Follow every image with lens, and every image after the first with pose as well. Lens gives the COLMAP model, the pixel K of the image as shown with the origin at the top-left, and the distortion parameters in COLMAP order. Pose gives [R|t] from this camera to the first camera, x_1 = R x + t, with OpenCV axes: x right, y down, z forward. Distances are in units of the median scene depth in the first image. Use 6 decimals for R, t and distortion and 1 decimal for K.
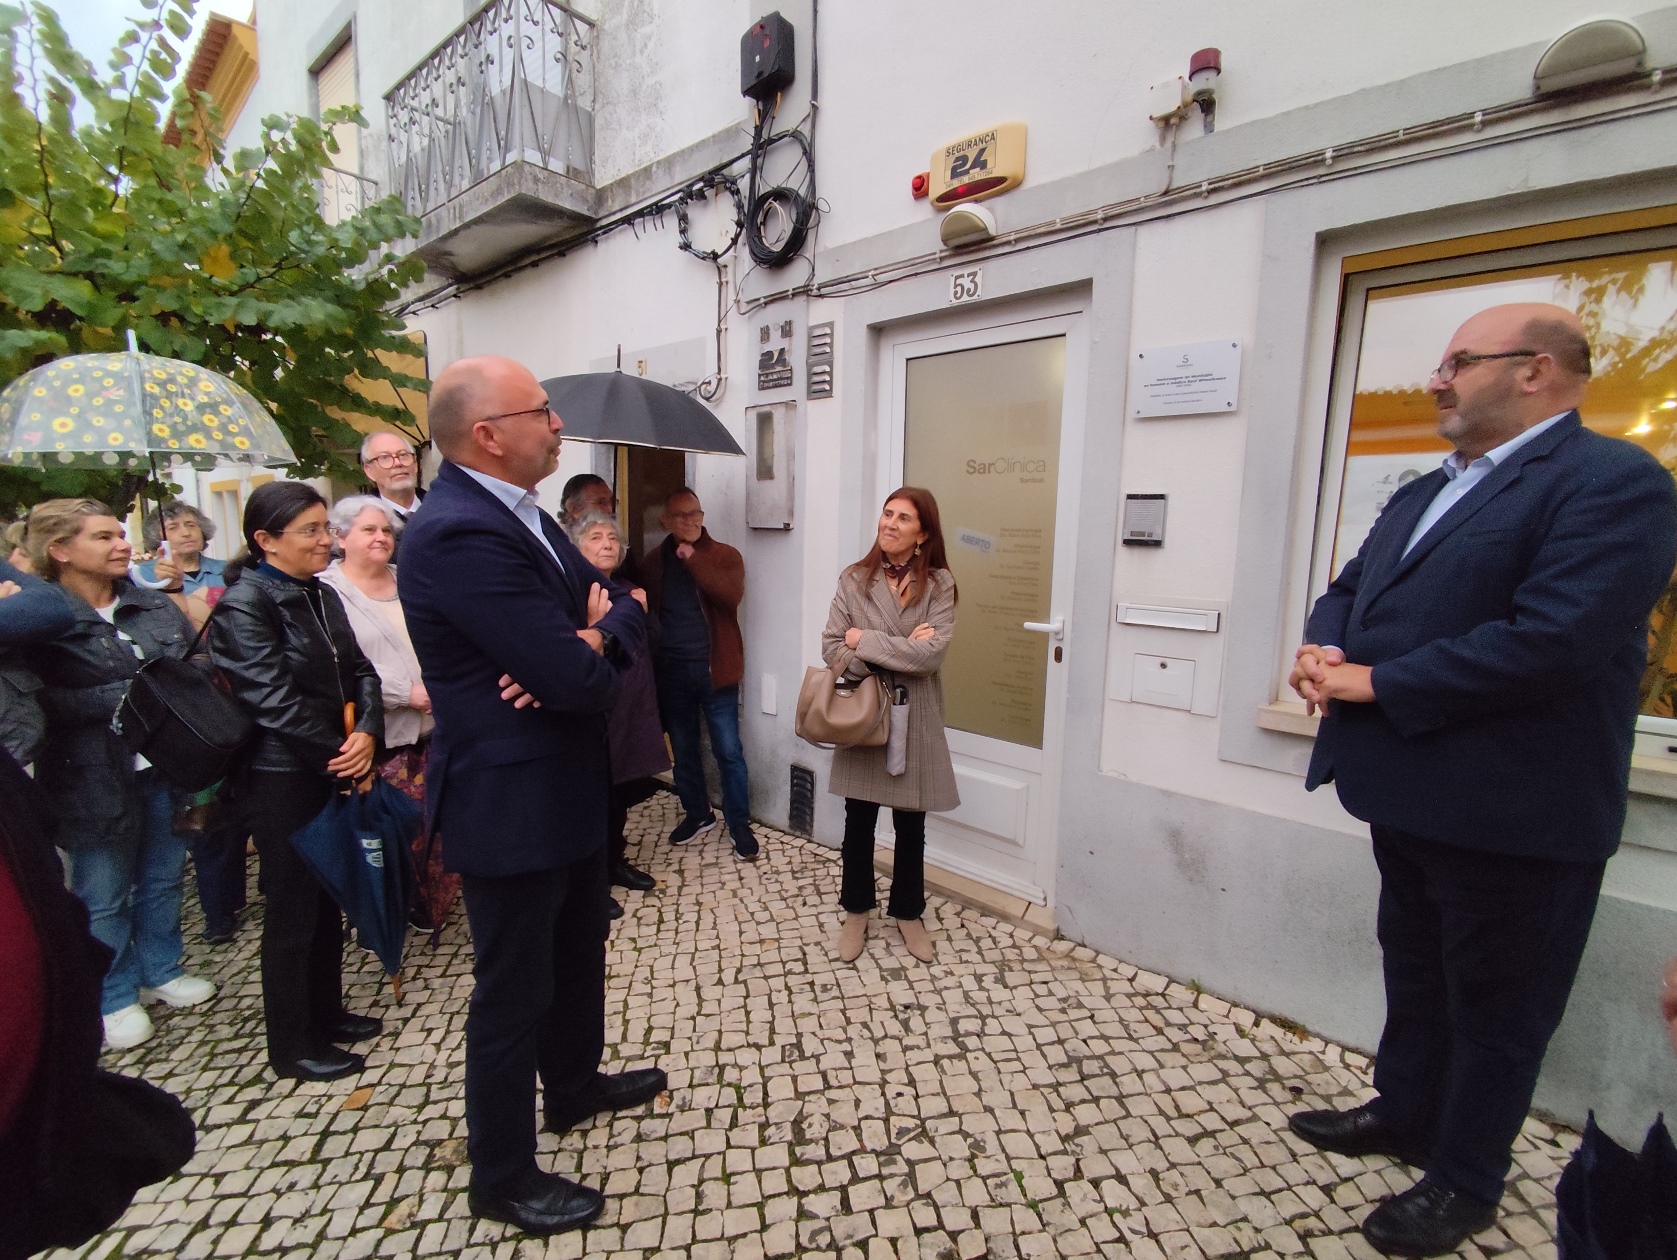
lens RADIAL K [[793.6, 0, 831.5], [0, 793.6, 630.4], [0, 0, 1]] dist [-0.013675, 0.004441]
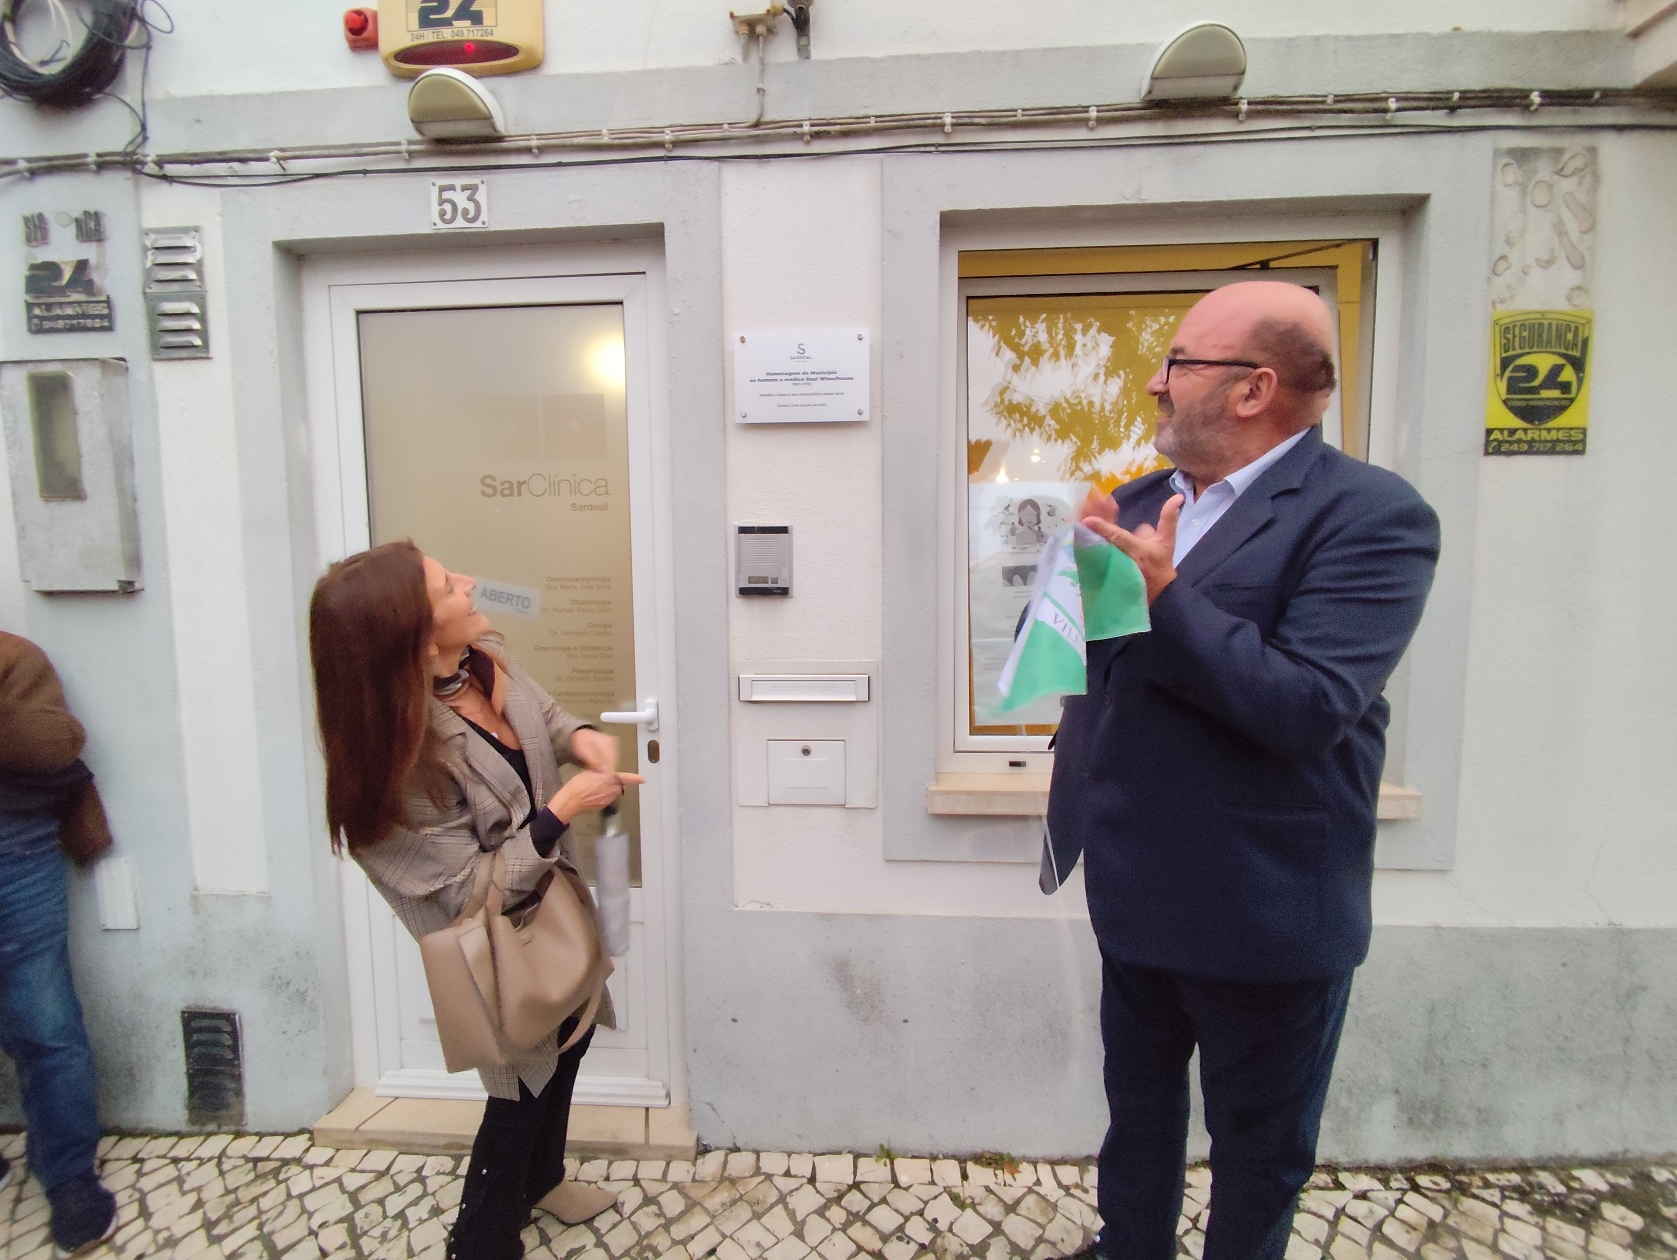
lens RADIAL K [[793.6, 0, 839.1], [0, 793.6, 621.8], [0, 0, 1]] dist [-0.013675, 0.004441]
pose [[0.780893, -0.081863, 0.619278, -0.014001], [0.109510, 0.993963, -0.006697, -0.065685], [-0.614991, 0.073047, 0.785144, 0.354324]]
